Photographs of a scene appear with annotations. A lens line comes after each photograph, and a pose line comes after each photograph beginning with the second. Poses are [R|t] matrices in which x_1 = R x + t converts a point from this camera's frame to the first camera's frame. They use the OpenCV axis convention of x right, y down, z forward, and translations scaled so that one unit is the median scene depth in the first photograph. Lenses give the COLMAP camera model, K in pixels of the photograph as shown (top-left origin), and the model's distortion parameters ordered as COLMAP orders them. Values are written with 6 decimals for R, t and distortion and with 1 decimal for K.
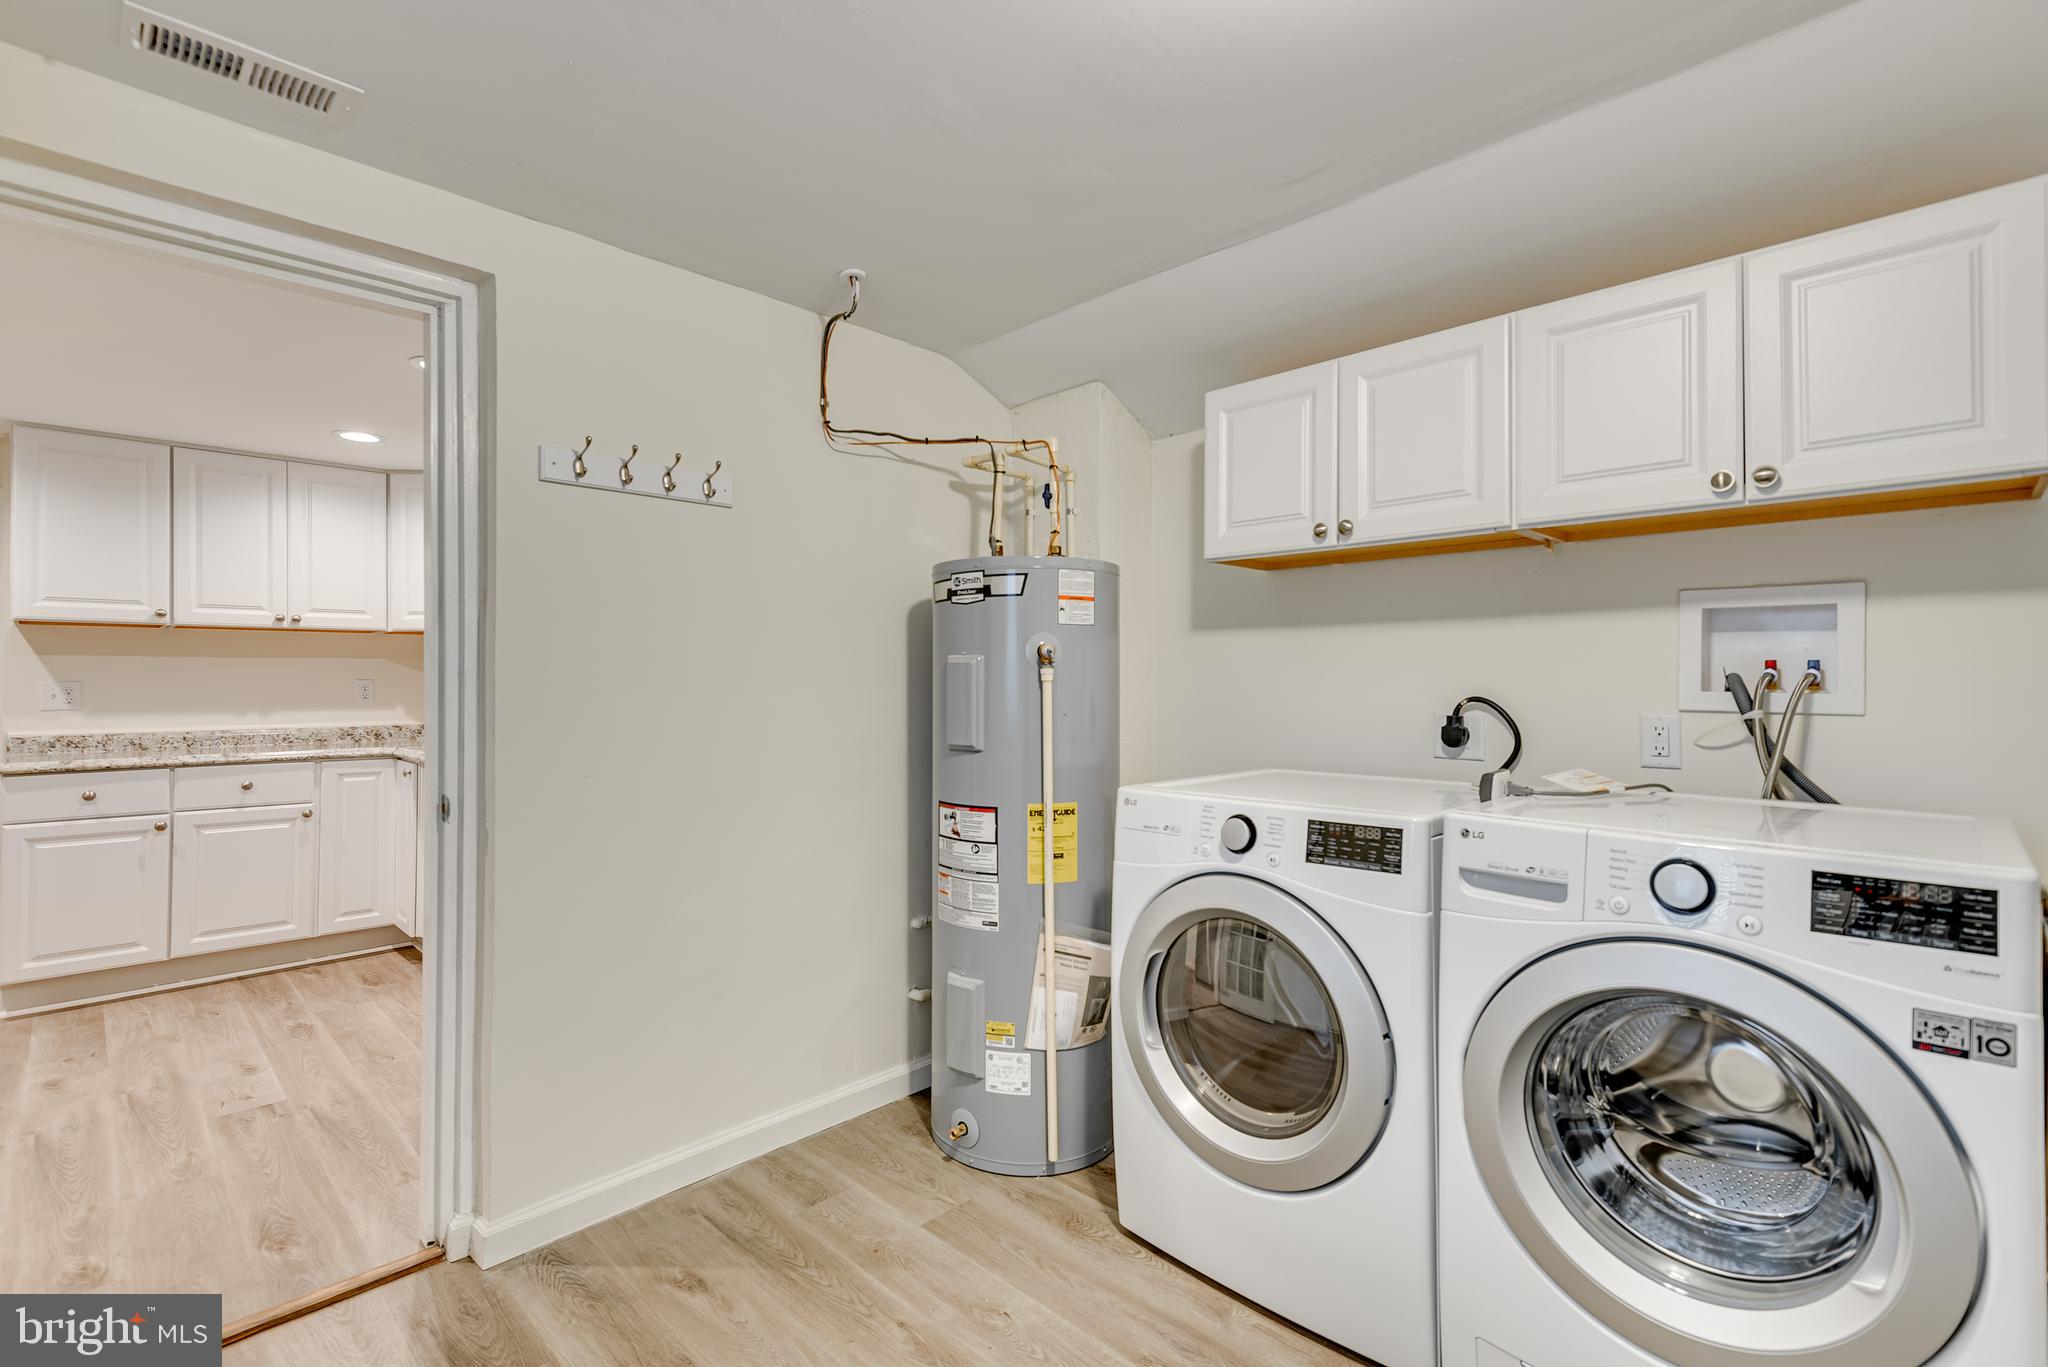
lens RADIAL K [[944.7, 0, 1005.5], [0, 944.7, 671.7], [0, 0, 1]] dist [0.036421, -0.016803]
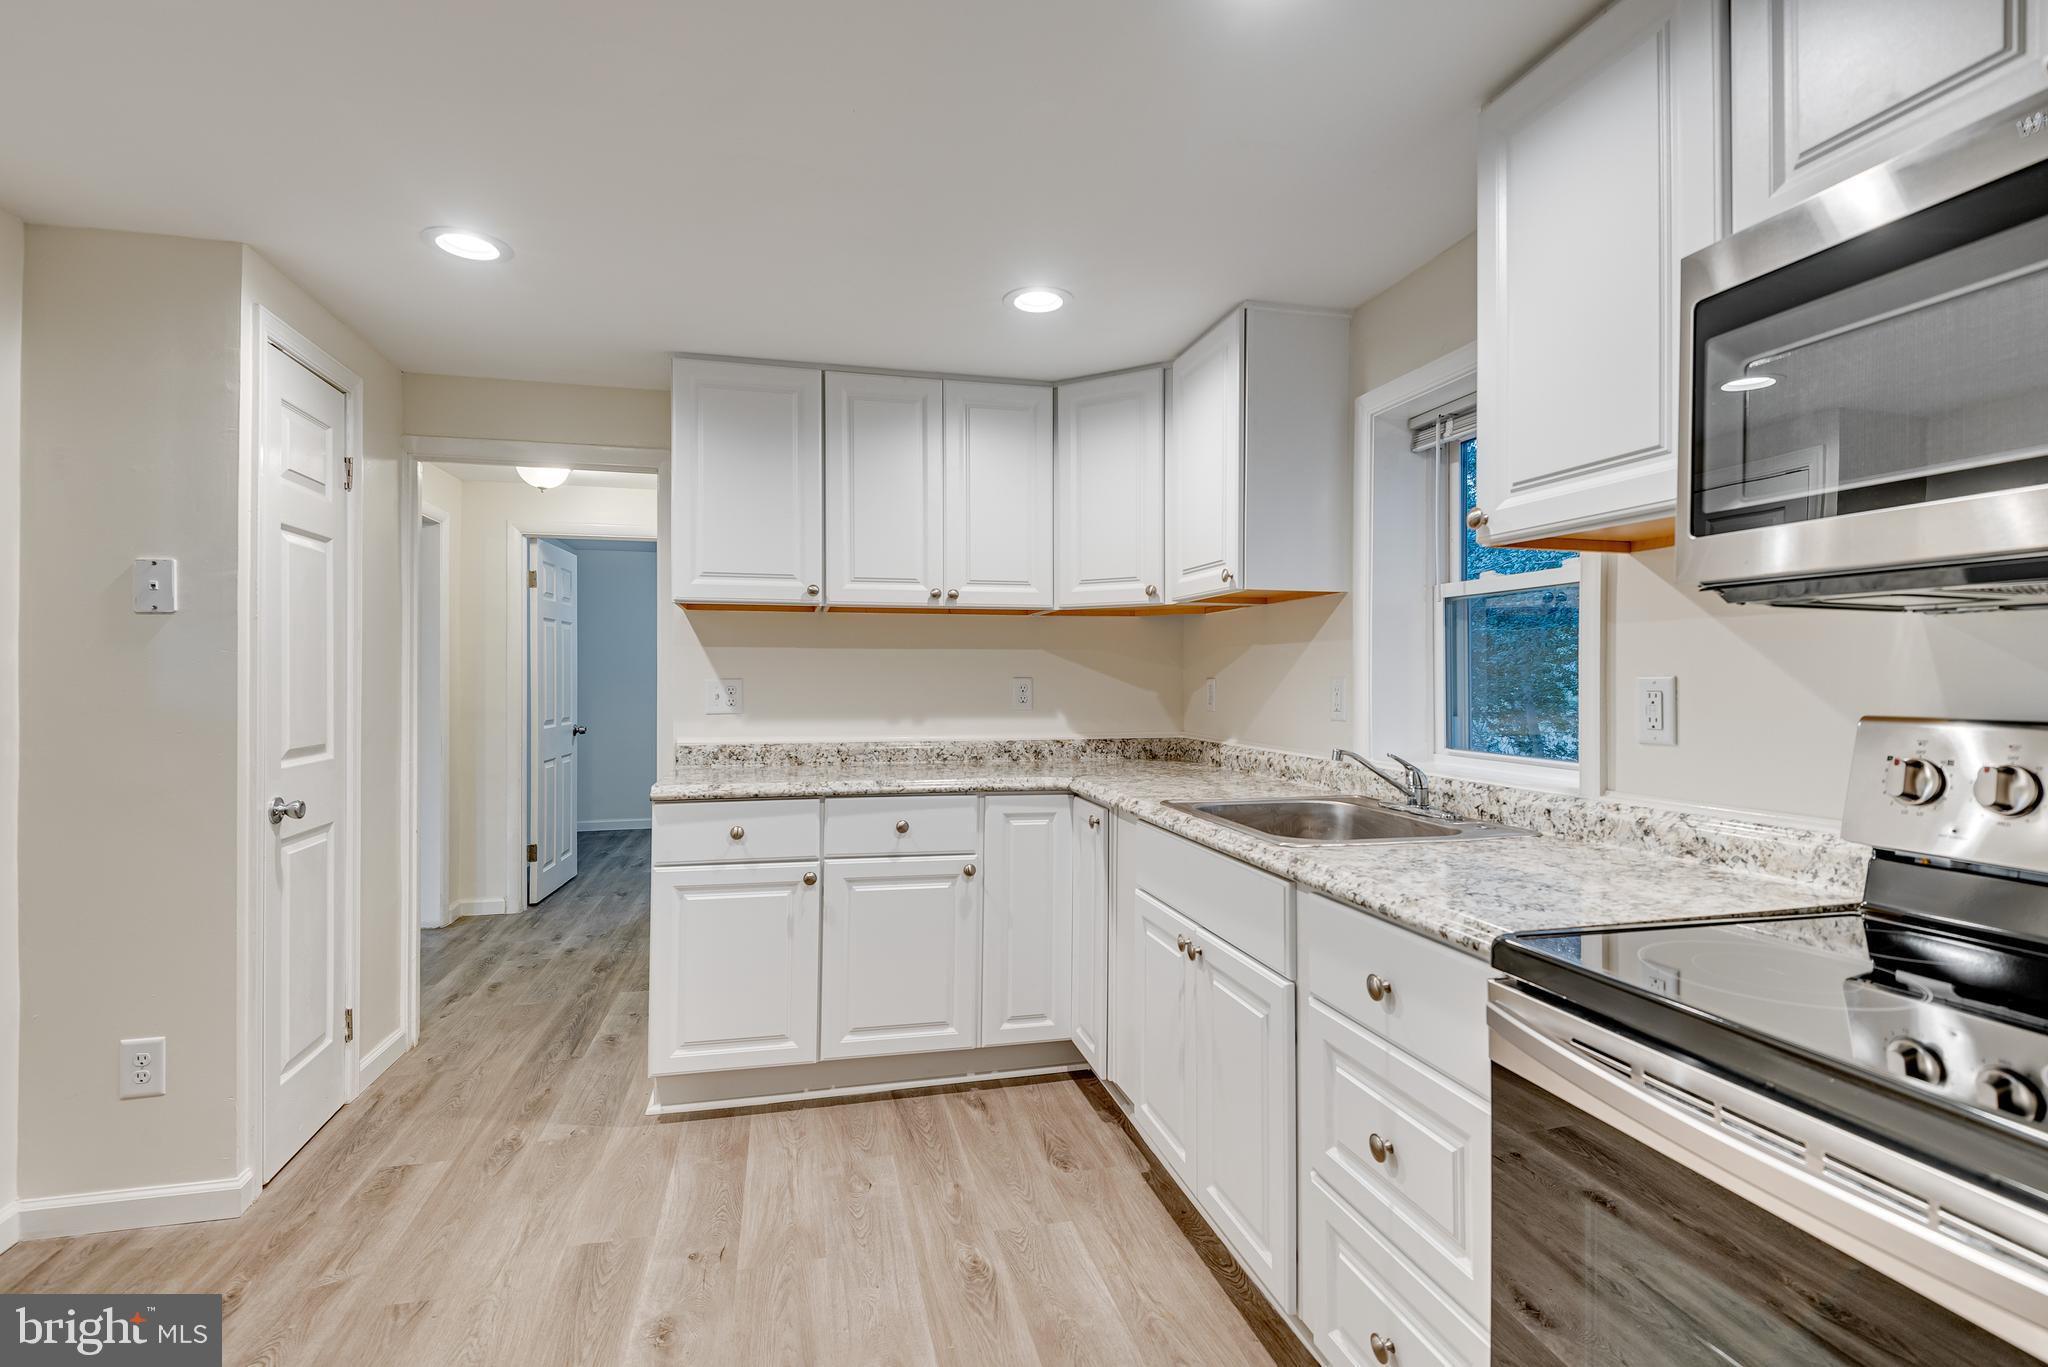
lens RADIAL K [[950.9, 0, 998.8], [0, 950.9, 674.3], [0, 0, 1]] dist [0.033950, -0.017204]
pose [[0.848951, 0.000919, -0.528471, -0.587627], [0.000869, 0.999995, 0.003136, 0.006681], [0.528471, -0.003122, 0.848946, 0.724314]]
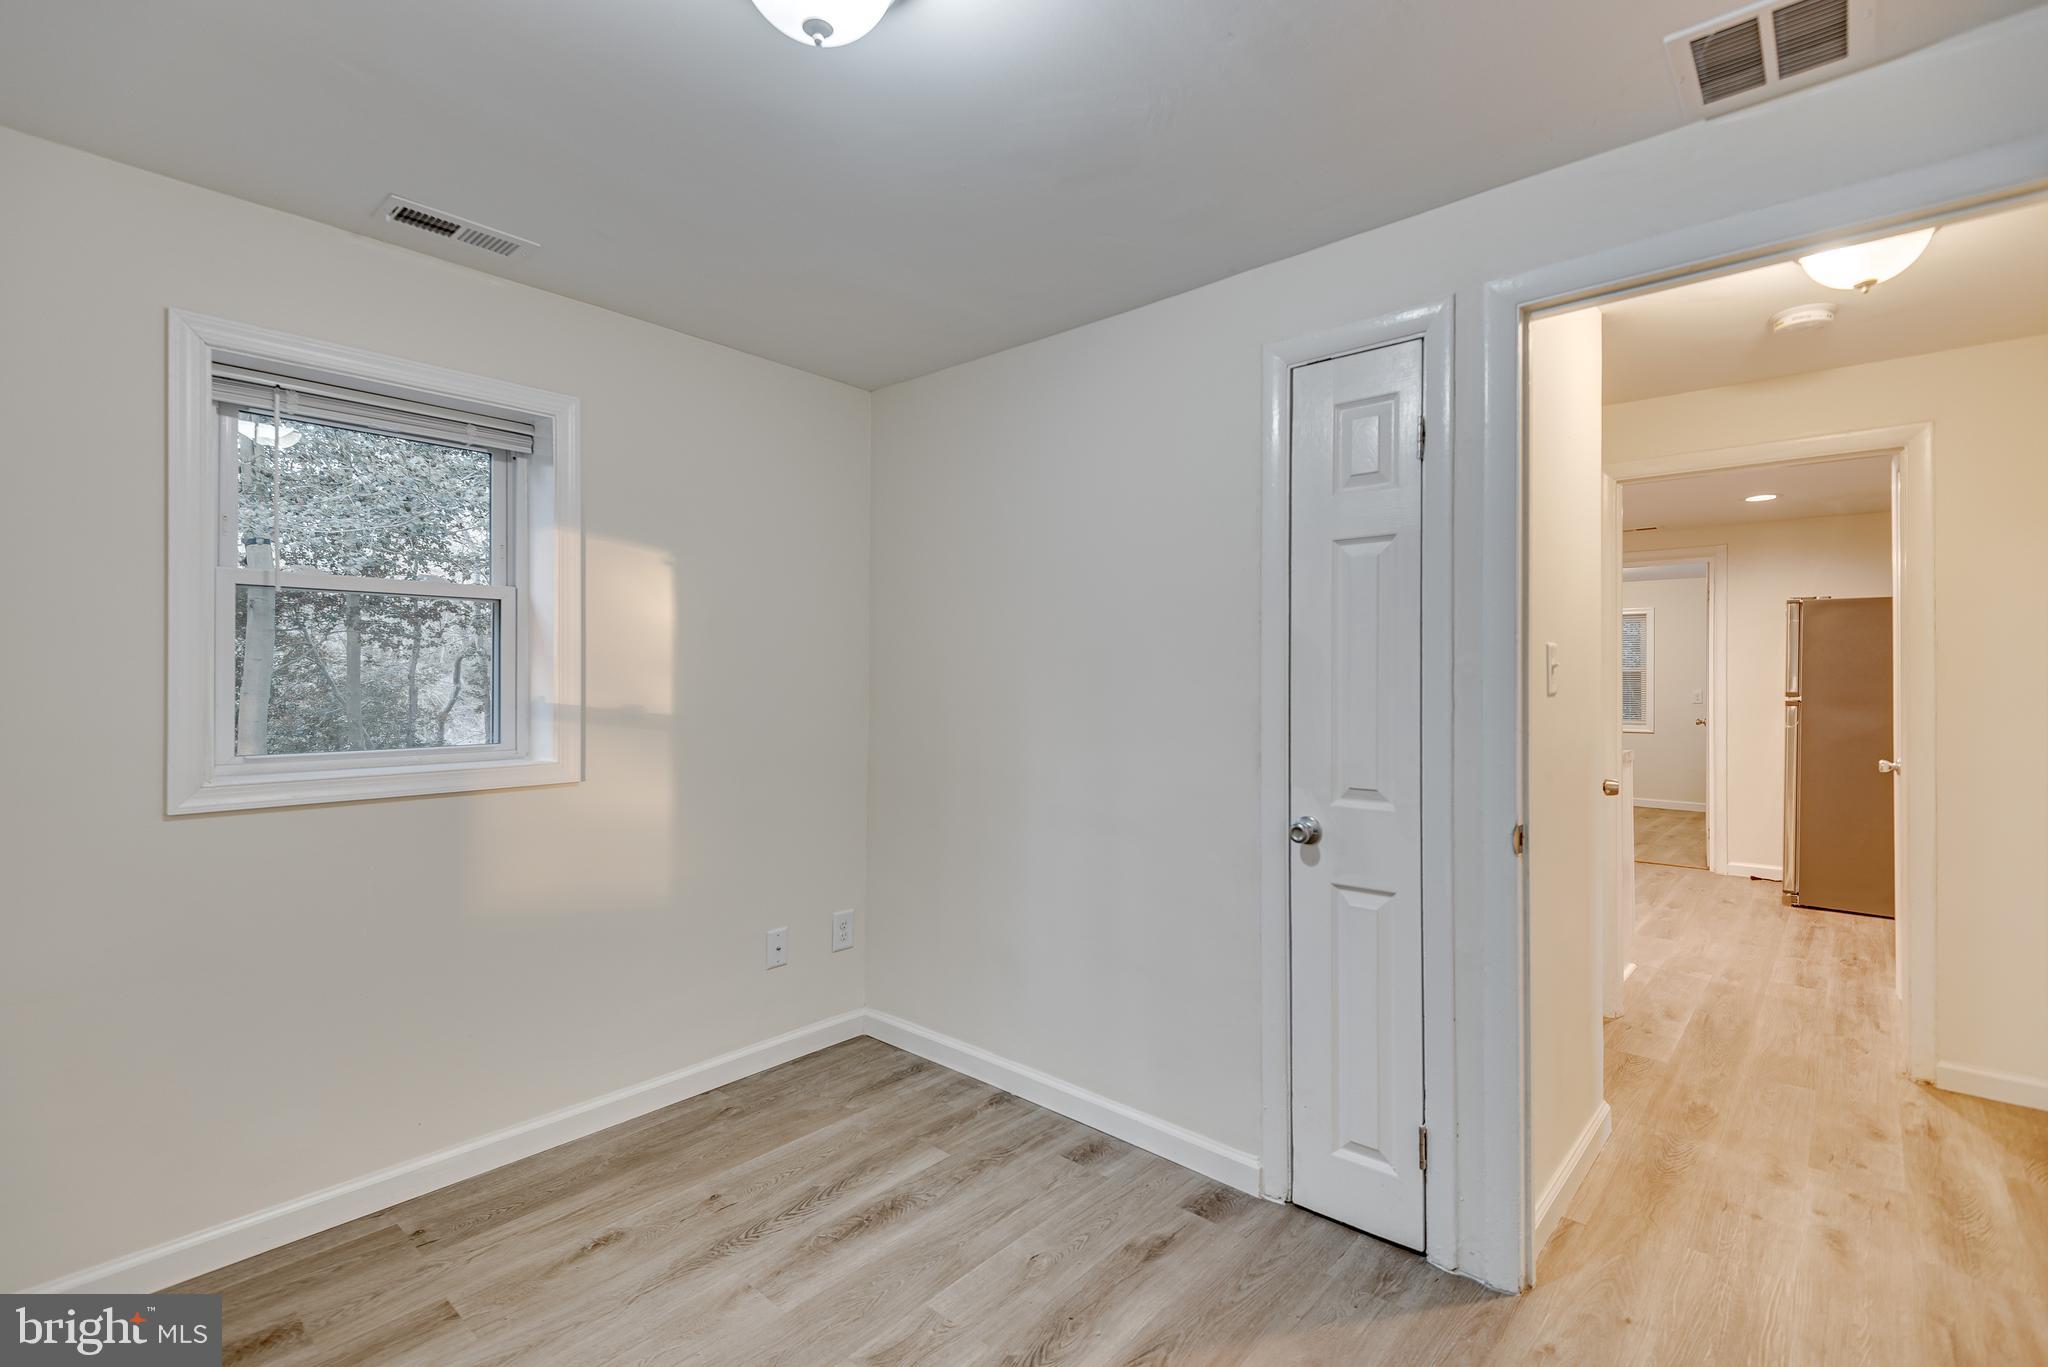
lens RADIAL K [[933.0, 0, 1030.8], [0, 933.0, 675.0], [0, 0, 1]] dist [0.033410, -0.014139]
pose [[-0.078676, 0.008898, 0.996861, -3.144862], [-0.005575, 0.999941, -0.009366, 0.018576], [-0.996885, -0.006295, -0.078622, 2.680536]]
